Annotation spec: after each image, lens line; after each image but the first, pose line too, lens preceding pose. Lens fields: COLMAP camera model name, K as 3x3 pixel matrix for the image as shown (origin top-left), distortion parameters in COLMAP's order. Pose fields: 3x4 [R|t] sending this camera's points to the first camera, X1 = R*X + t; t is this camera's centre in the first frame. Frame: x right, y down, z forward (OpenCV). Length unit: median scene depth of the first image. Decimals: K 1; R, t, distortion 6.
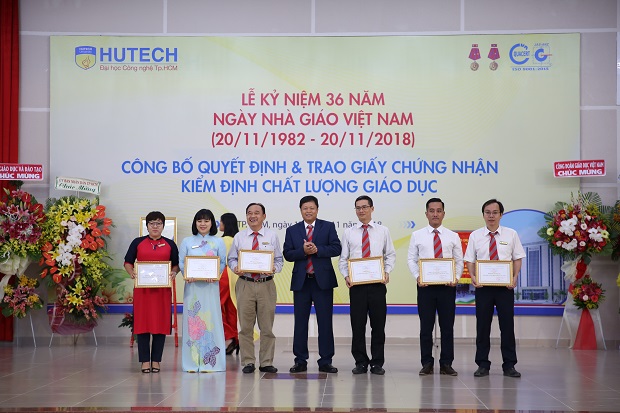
lens RADIAL K [[1182.2, 0, 311.4], [0, 1182.2, 207.9], [0, 0, 1]] dist [0.252478, 0.000000]
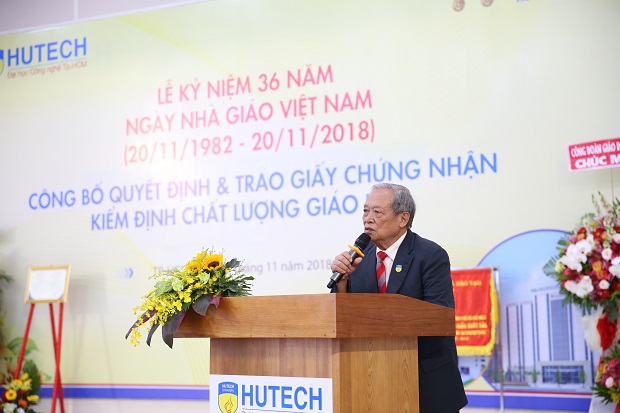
lens RADIAL K [[1182.2, 0, 303.4], [0, 1182.2, 208.3], [0, 0, 1]] dist [0.252478, 0.000000]
pose [[0.878666, -0.060774, -0.473552, 0.354908], [0.036344, 0.997501, -0.060582, 0.022299], [0.476051, 0.036020, 0.878680, 0.416831]]
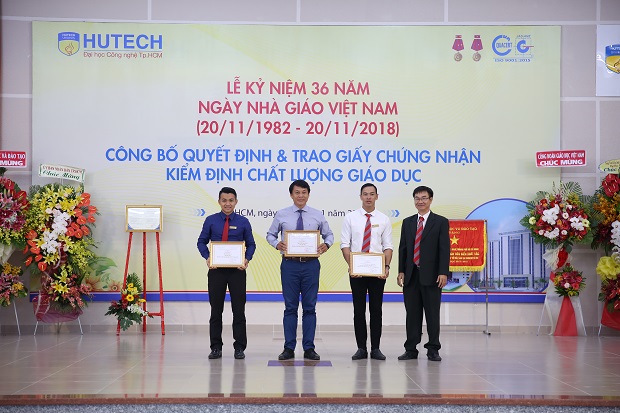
lens RADIAL K [[1182.2, 0, 310.4], [0, 1182.2, 208.4], [0, 0, 1]] dist [0.252478, 0.000000]
pose [[0.998372, 0.003167, 0.056953, -0.045479], [-0.003708, 0.999949, 0.009389, 0.000717], [-0.056920, -0.009585, 0.998333, -0.004030]]
